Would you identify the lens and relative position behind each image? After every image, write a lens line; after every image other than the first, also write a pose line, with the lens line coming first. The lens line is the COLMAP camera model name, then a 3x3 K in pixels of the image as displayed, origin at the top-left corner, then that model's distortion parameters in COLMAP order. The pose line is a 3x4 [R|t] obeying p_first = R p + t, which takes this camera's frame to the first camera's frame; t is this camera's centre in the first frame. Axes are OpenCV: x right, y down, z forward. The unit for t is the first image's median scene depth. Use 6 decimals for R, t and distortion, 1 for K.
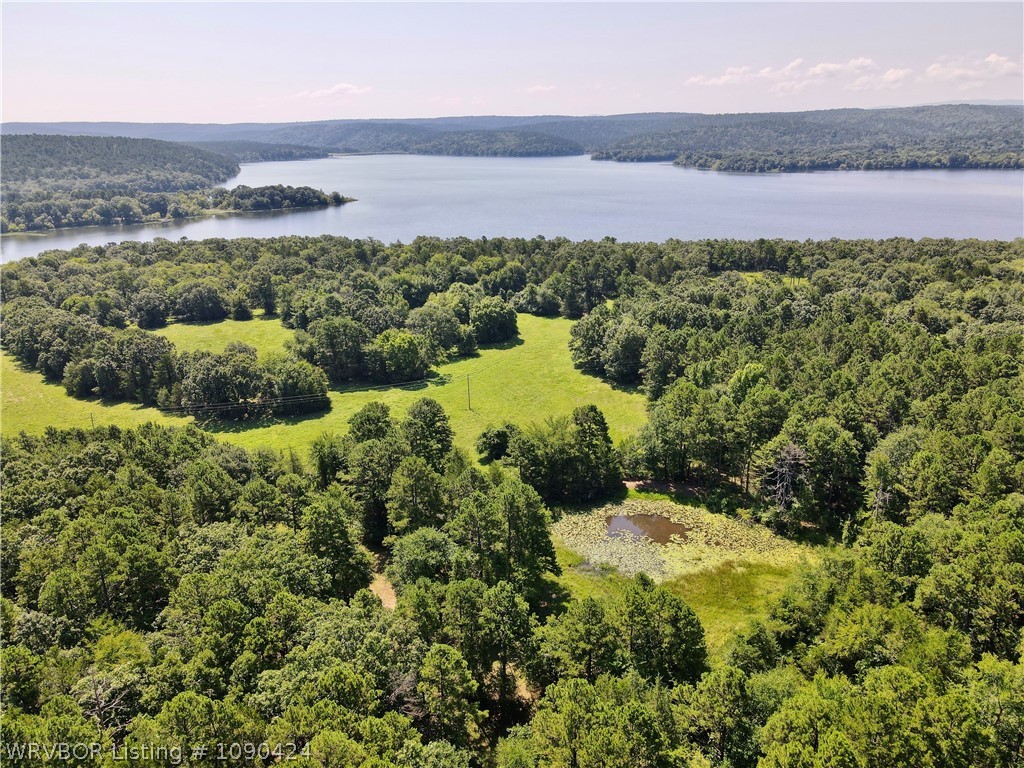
lens RADIAL K [[754.9, 0, 514.0], [0, 754.9, 380.6], [0, 0, 1]] dist [-0.010277, 0.037072]
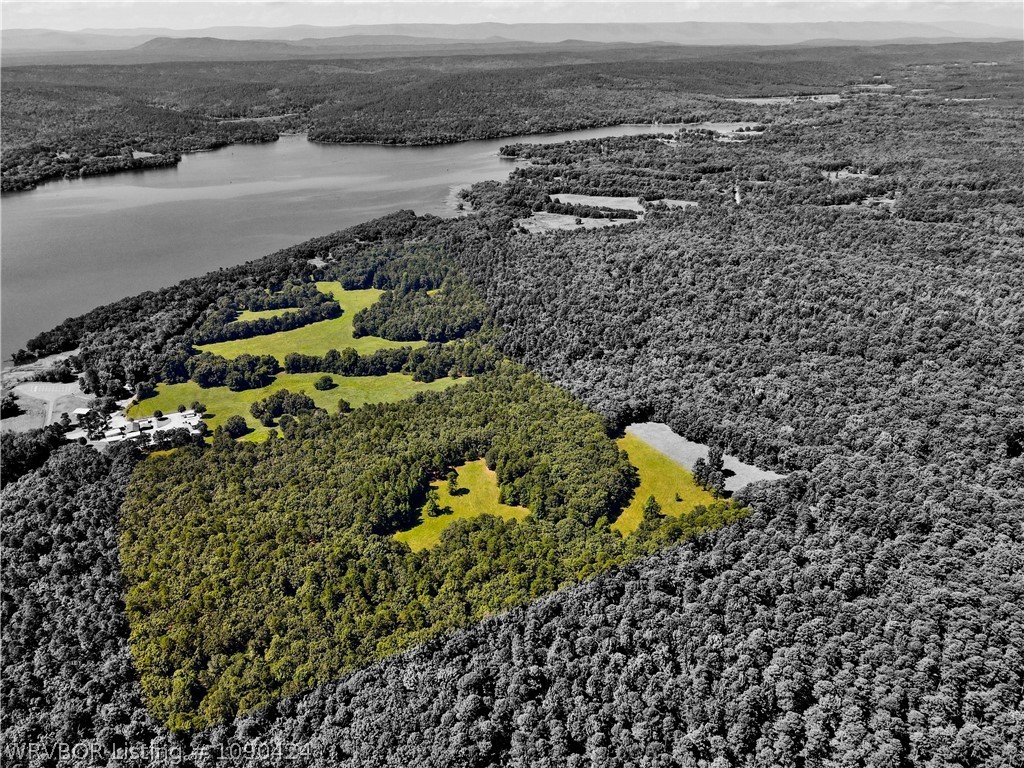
lens RADIAL K [[754.9, 0, 514.0], [0, 754.9, 380.6], [0, 0, 1]] dist [-0.010277, 0.037072]
pose [[0.359936, -0.379575, 0.852272, -5.589599], [0.299243, 0.912204, 0.279889, -0.763360], [-0.883685, 0.154294, 0.441921, -2.718876]]
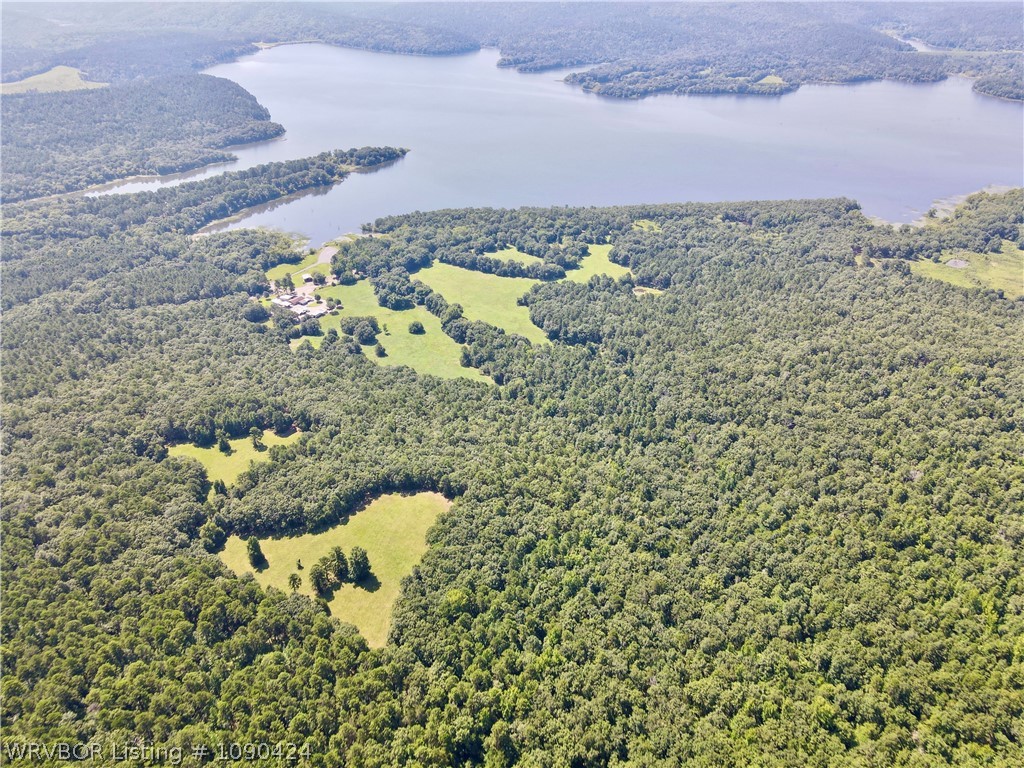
lens RADIAL K [[754.9, 0, 514.0], [0, 754.9, 380.6], [0, 0, 1]] dist [-0.010277, 0.037072]
pose [[0.979597, -0.094088, 0.177585, -2.033723], [0.055255, 0.975677, 0.212134, -0.470714], [-0.193225, -0.197994, 0.960970, -4.996998]]
